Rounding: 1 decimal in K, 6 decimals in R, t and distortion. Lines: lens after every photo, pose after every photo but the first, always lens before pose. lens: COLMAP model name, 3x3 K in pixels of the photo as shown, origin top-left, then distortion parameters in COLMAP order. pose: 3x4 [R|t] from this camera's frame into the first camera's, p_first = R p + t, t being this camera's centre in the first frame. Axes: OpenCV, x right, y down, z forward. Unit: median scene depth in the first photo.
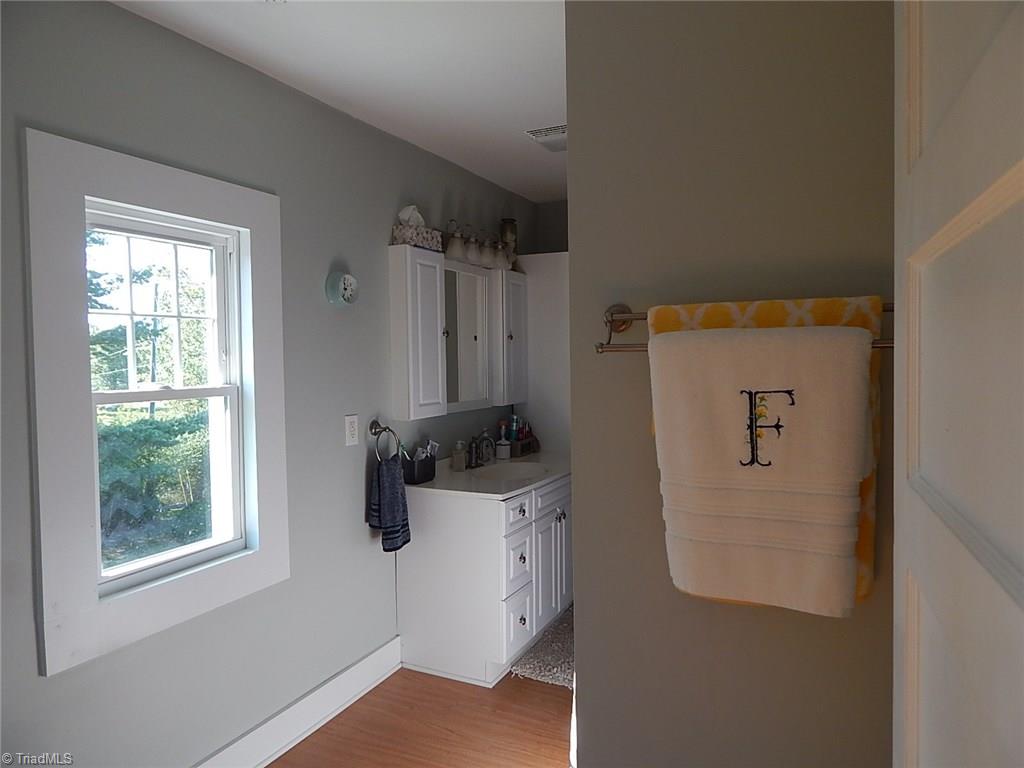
lens RADIAL K [[673.6, 0, 512.1], [0, 673.6, 382.3], [0, 0, 1]] dist [0.004975, -0.001847]
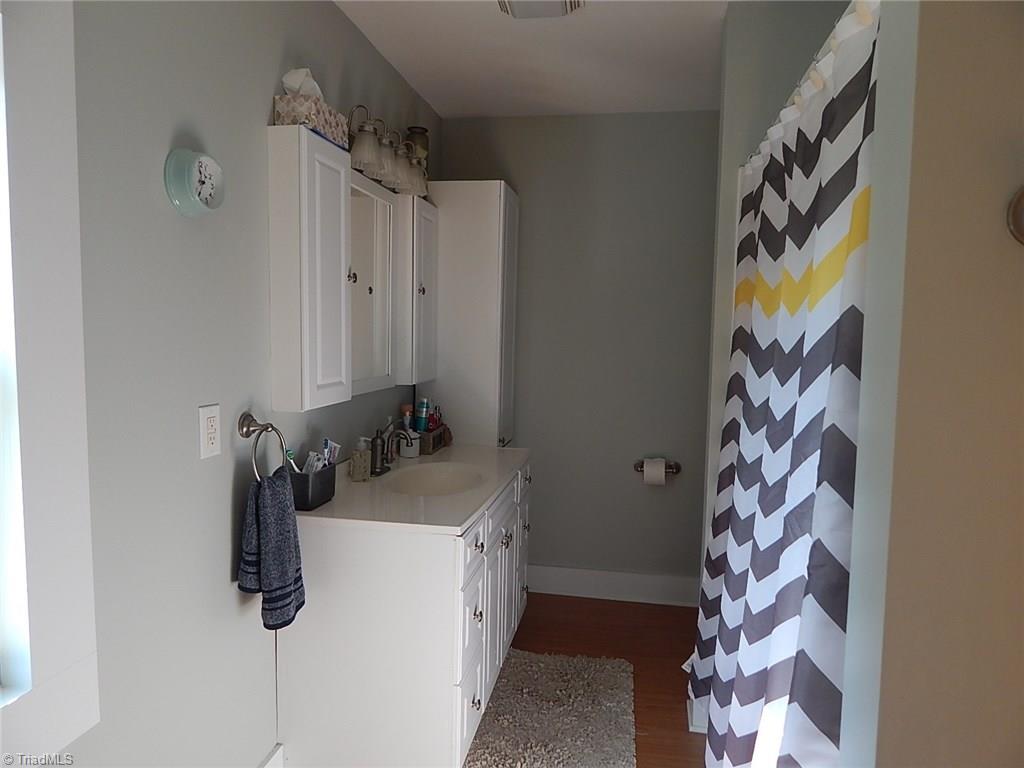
lens RADIAL K [[673.6, 0, 512.1], [0, 673.6, 382.3], [0, 0, 1]] dist [0.004975, -0.001847]
pose [[0.962217, 0.007045, 0.272191, -0.133368], [-0.019259, 0.998922, 0.042229, -0.000956], [-0.271600, -0.045875, 0.961316, 0.339083]]
